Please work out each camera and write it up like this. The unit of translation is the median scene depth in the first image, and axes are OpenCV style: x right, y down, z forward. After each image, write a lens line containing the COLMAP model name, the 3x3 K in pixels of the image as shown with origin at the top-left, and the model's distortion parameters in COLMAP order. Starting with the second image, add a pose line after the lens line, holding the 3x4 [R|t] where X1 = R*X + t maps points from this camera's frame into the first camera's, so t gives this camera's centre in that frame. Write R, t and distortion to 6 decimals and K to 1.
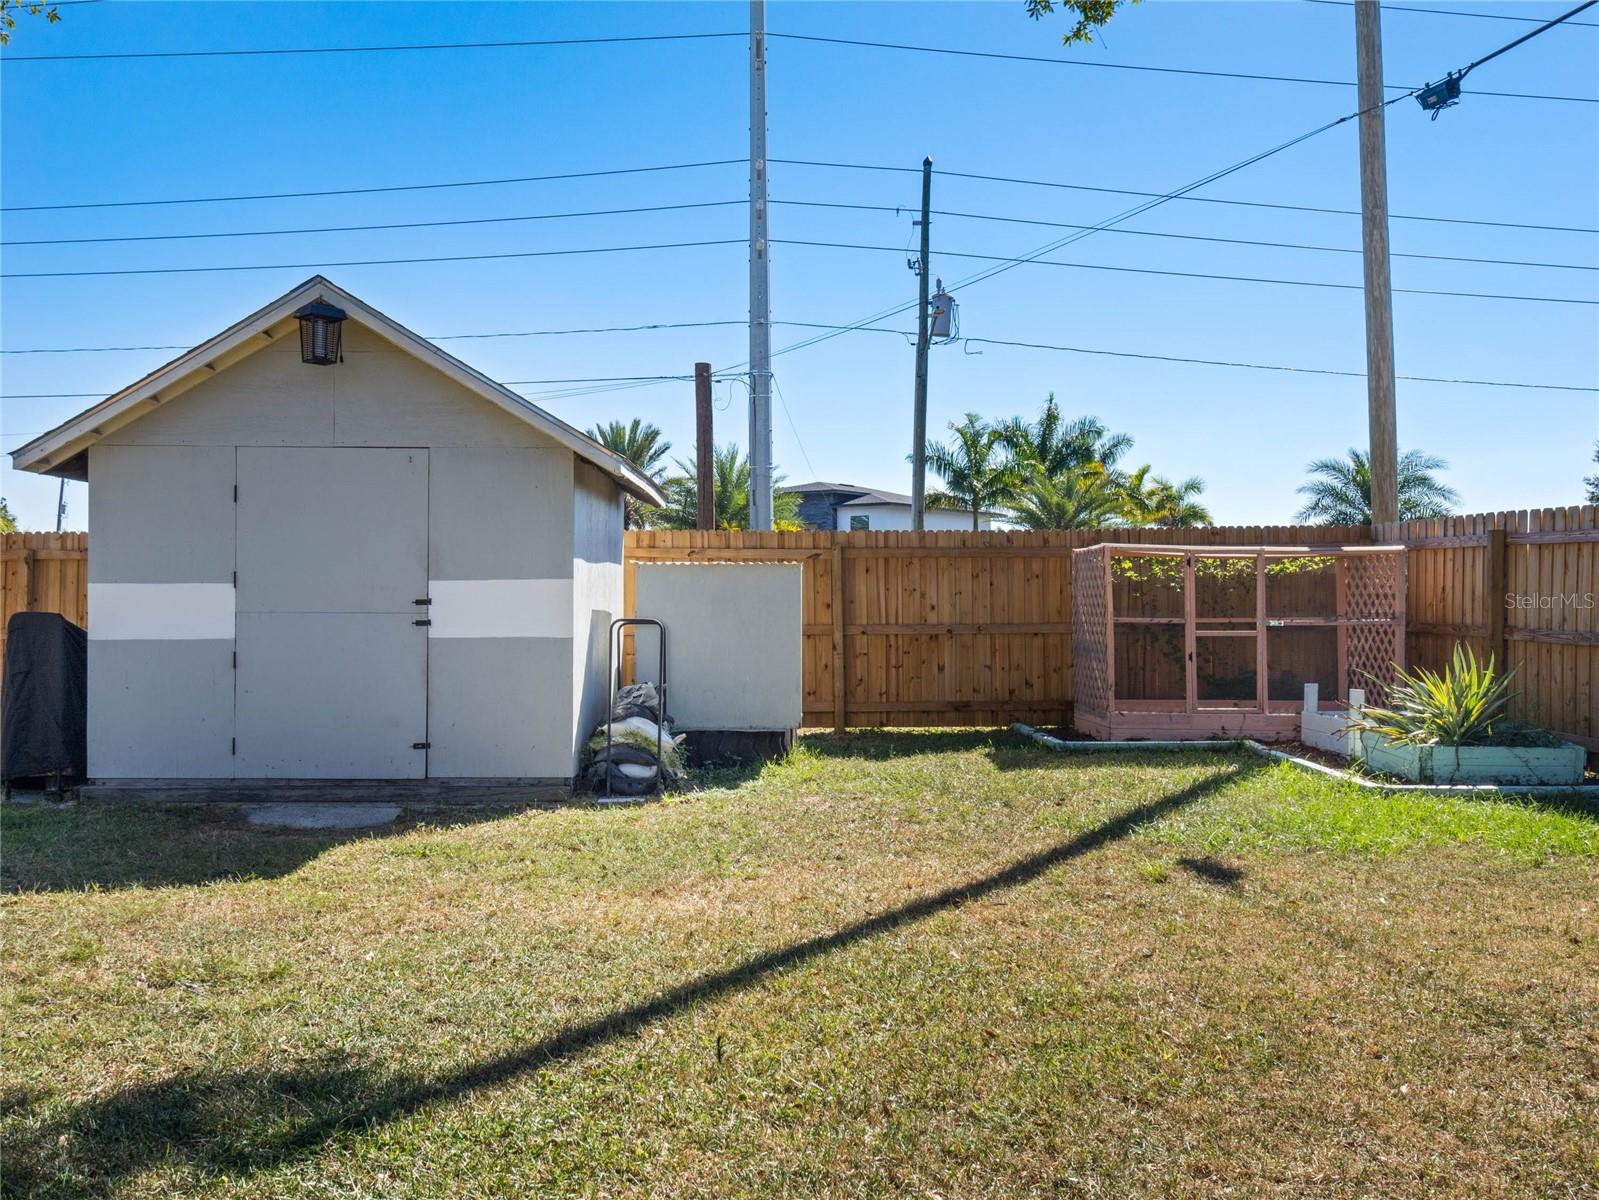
lens RADIAL K [[1452.2, 0, 799.5], [0, 1452.2, 600.0], [0, 0, 1]] dist [0.000845, 0.000662]
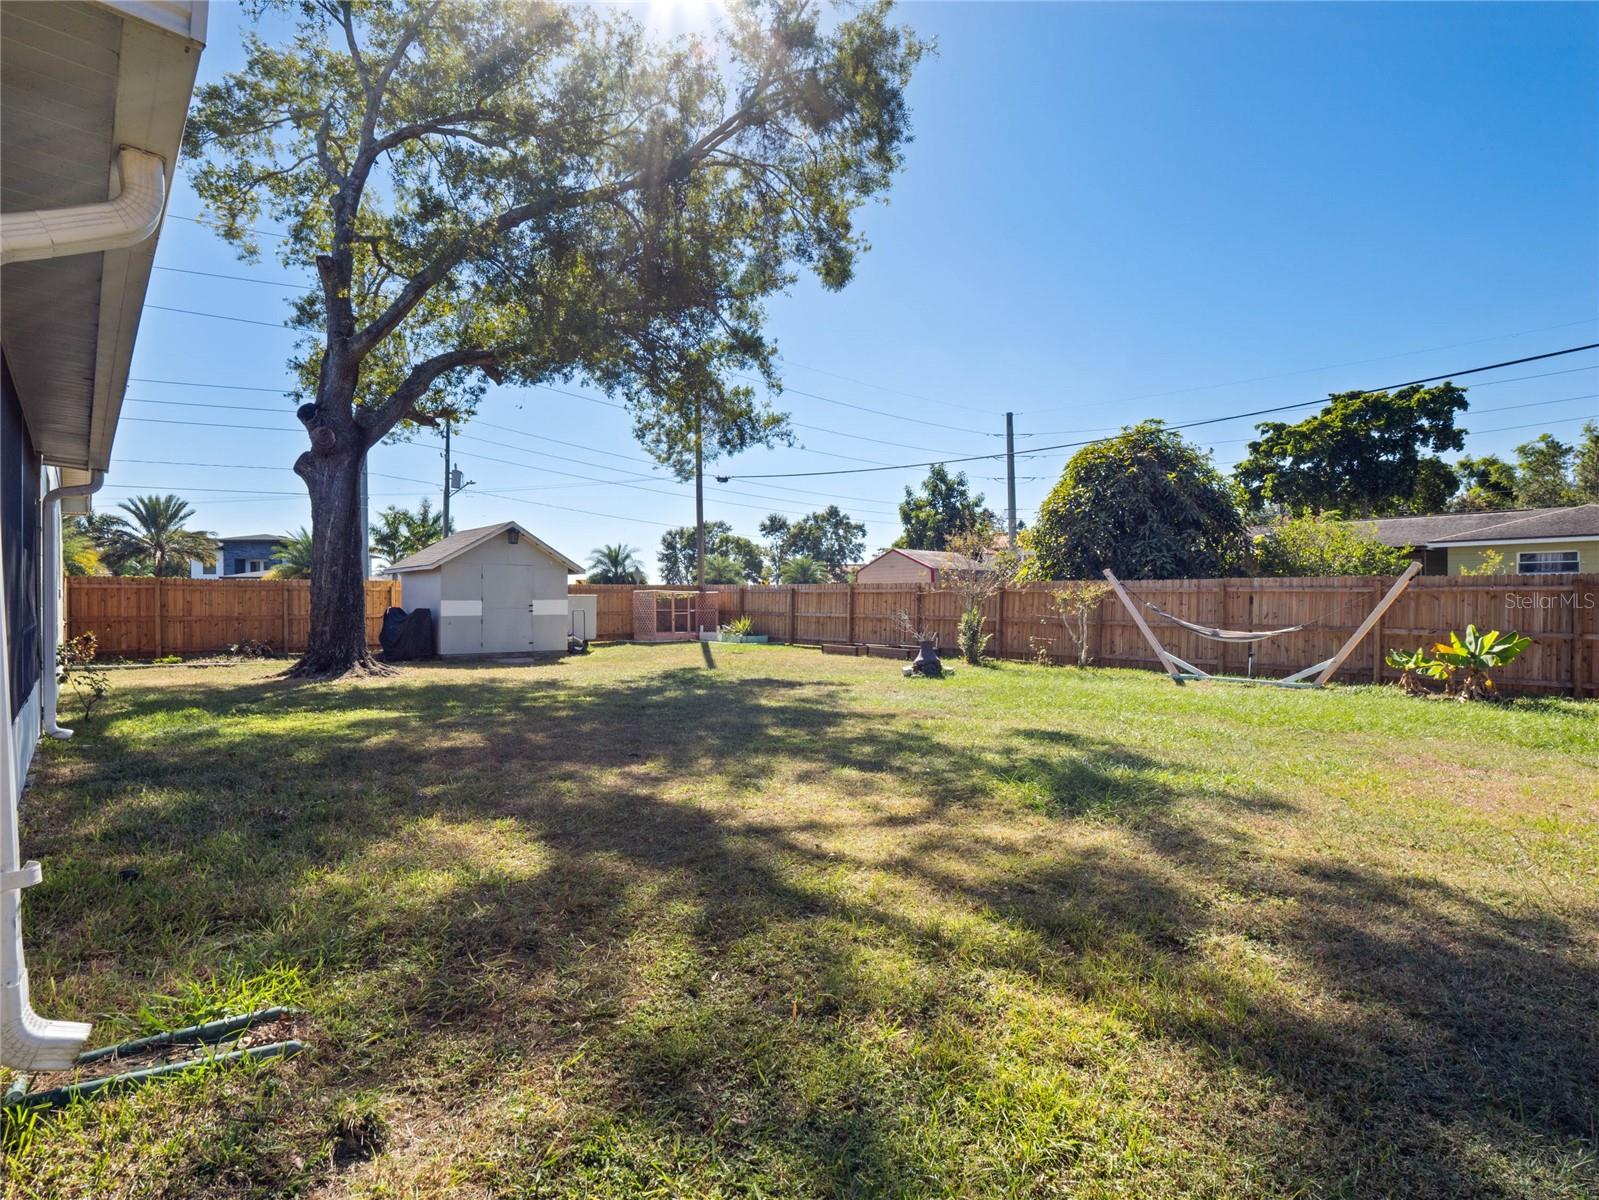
lens RADIAL K [[838.6, 0, 797.5], [0, 838.6, 593.6], [0, 0, 1]] dist [-0.003228, -0.000768]
pose [[0.748323, 0.008668, 0.663278, -1.066404], [-0.002631, 0.999946, -0.010100, -0.008372], [-0.663329, 0.005813, 0.748305, -0.994246]]
